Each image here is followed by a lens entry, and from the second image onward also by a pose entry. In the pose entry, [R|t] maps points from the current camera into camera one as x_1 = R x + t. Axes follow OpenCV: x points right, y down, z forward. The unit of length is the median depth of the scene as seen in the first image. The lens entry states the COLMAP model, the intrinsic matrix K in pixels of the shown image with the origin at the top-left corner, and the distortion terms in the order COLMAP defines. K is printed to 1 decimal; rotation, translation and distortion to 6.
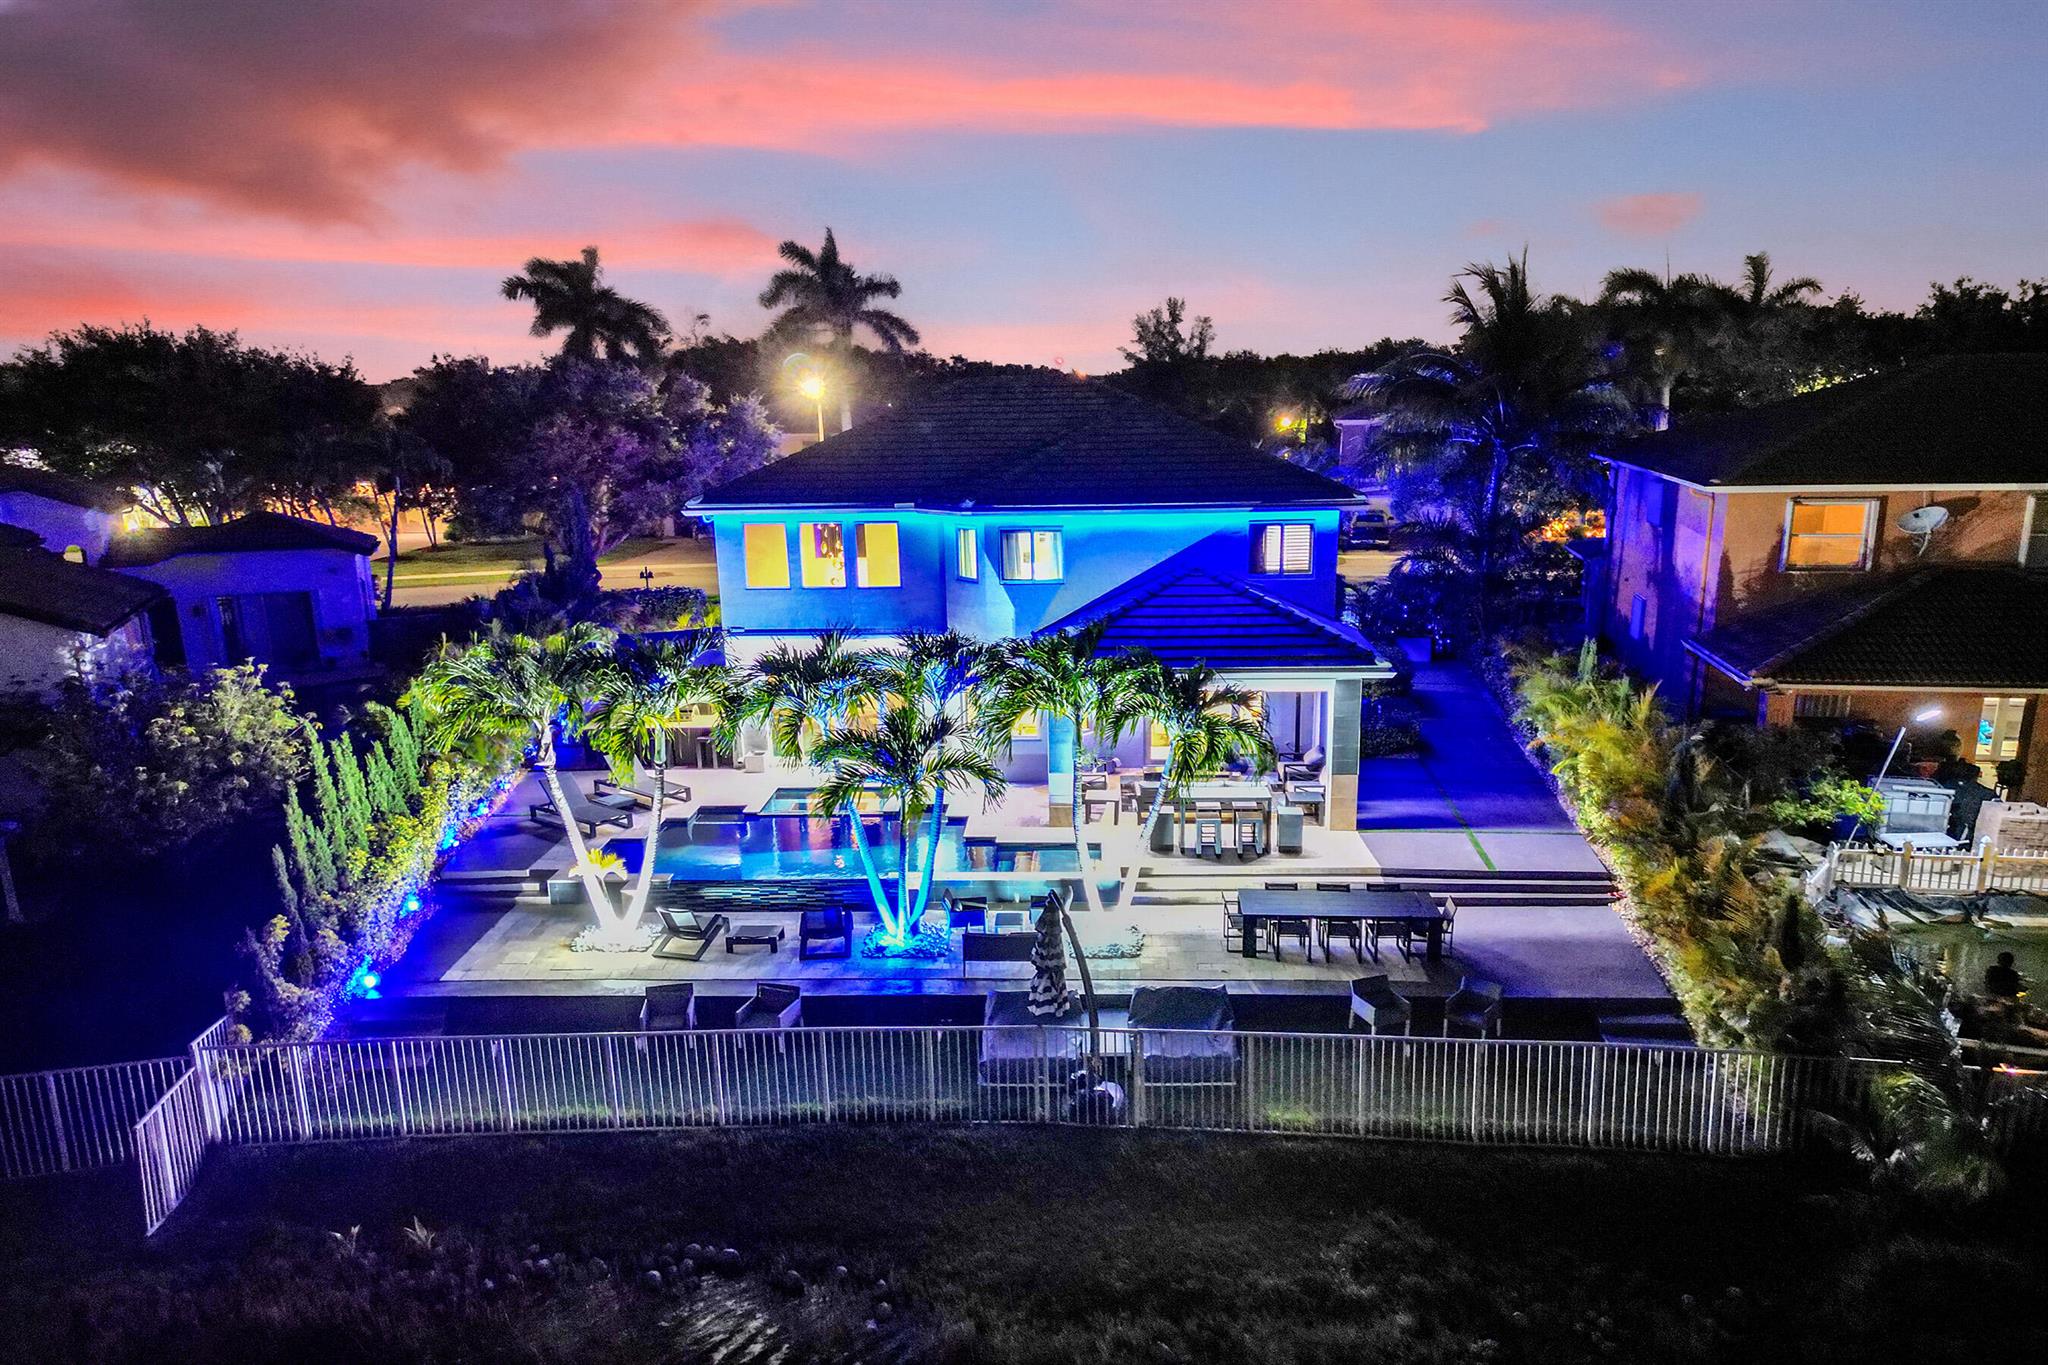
lens RADIAL K [[1456.9, 0, 1032.1], [0, 1456.9, 680.0], [0, 0, 1]] dist [0.039399, 0.038084]
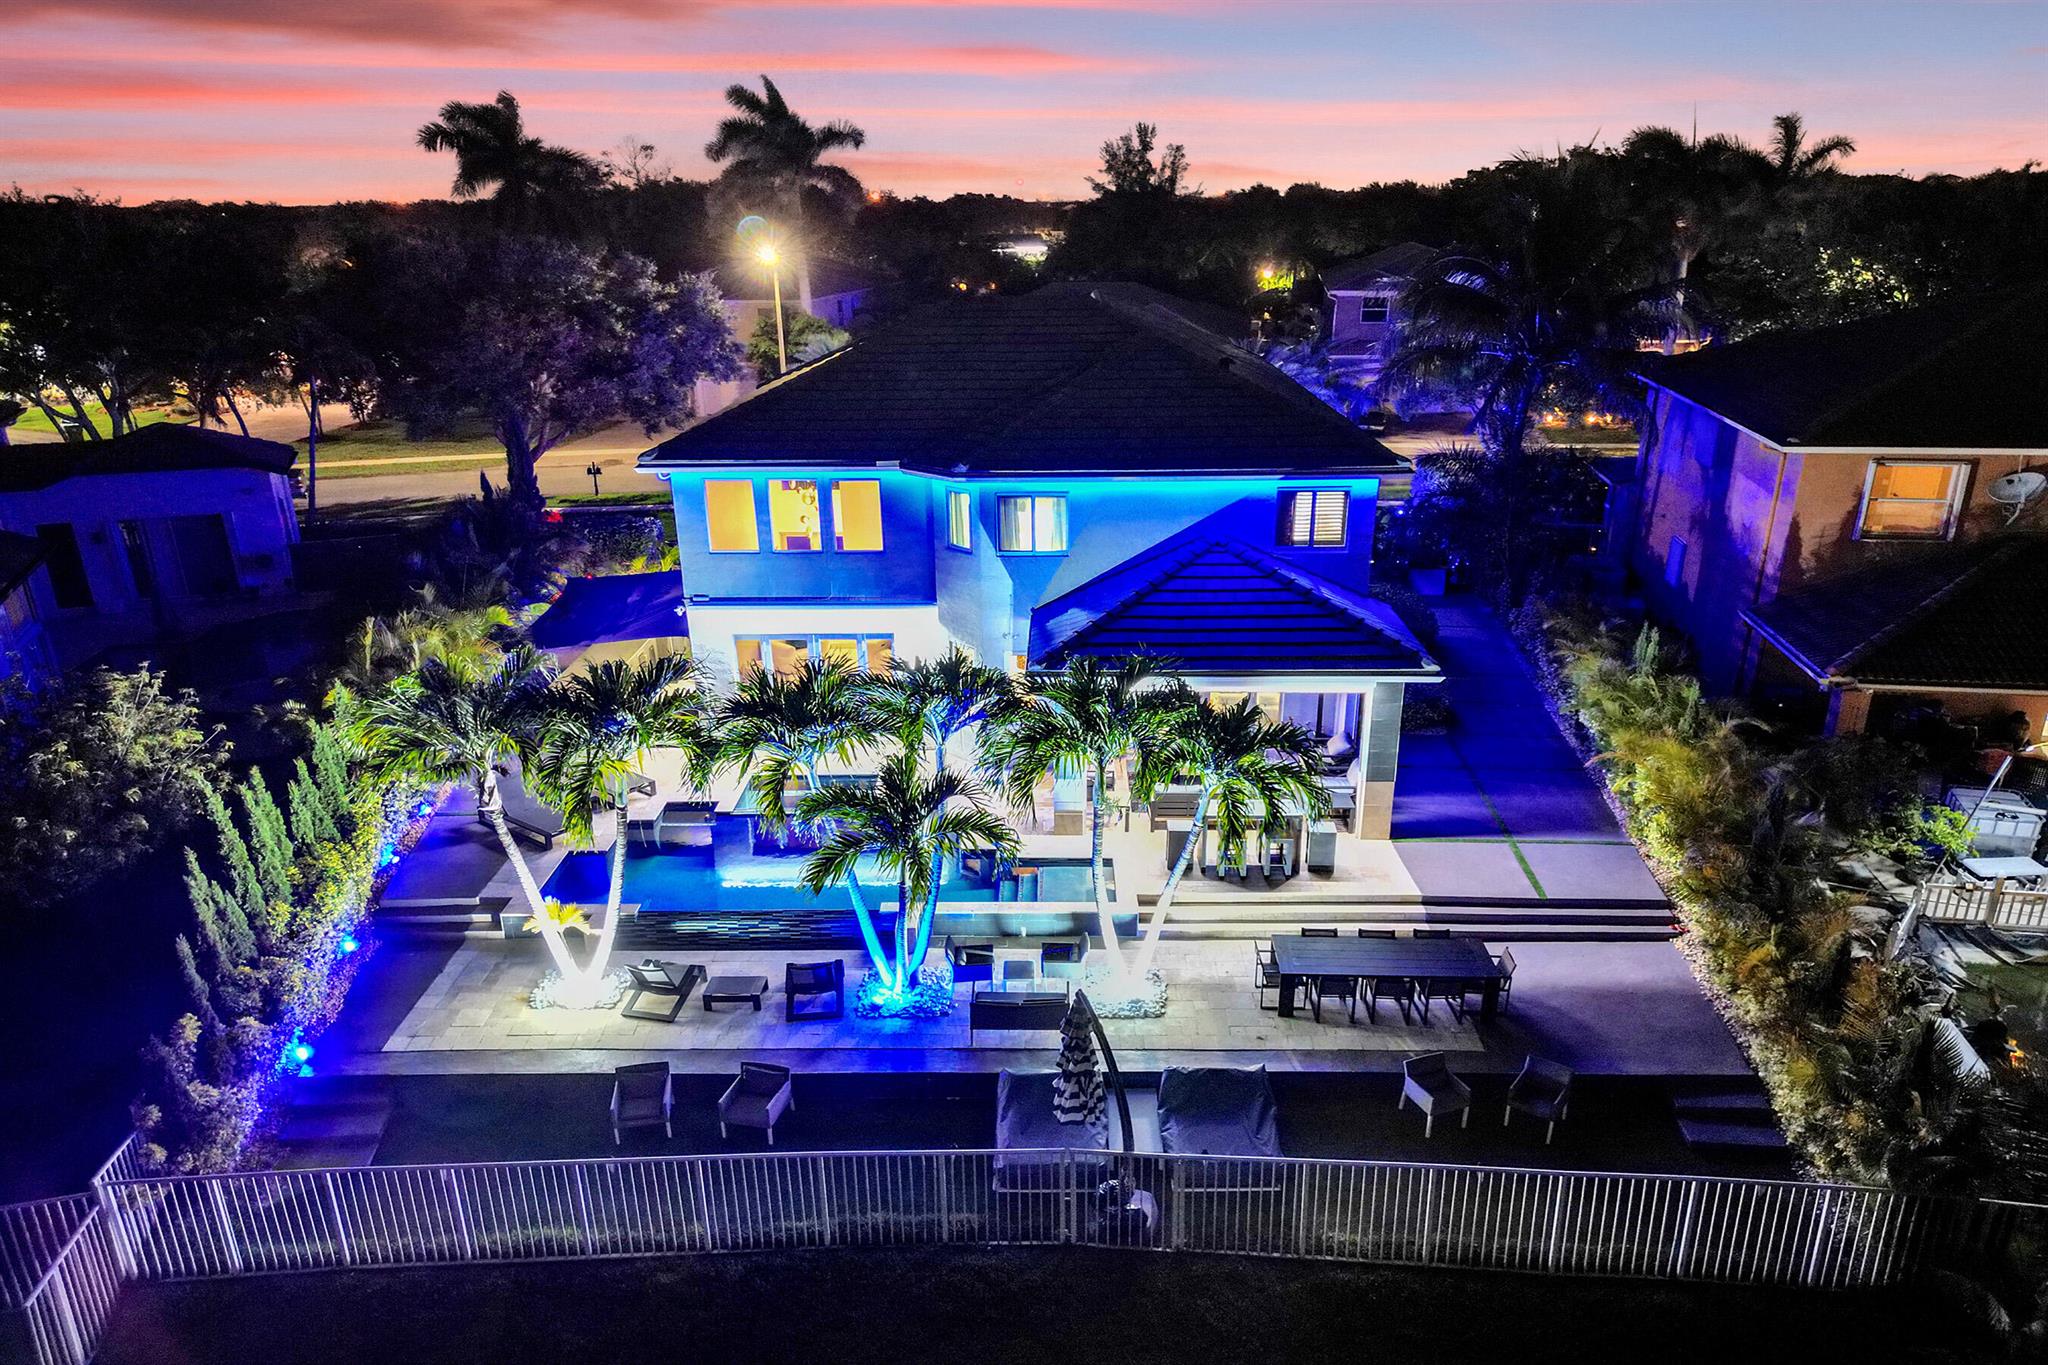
lens RADIAL K [[1424.5, 0, 1024.0], [0, 1424.5, 682.5], [0, 0, 1]] dist [0.038745, -0.002068]
pose [[0.999564, -0.002226, 0.029454, -0.036423], [-0.001883, 0.990326, 0.138746, -0.128746], [-0.029478, -0.138741, 0.989890, 0.145637]]
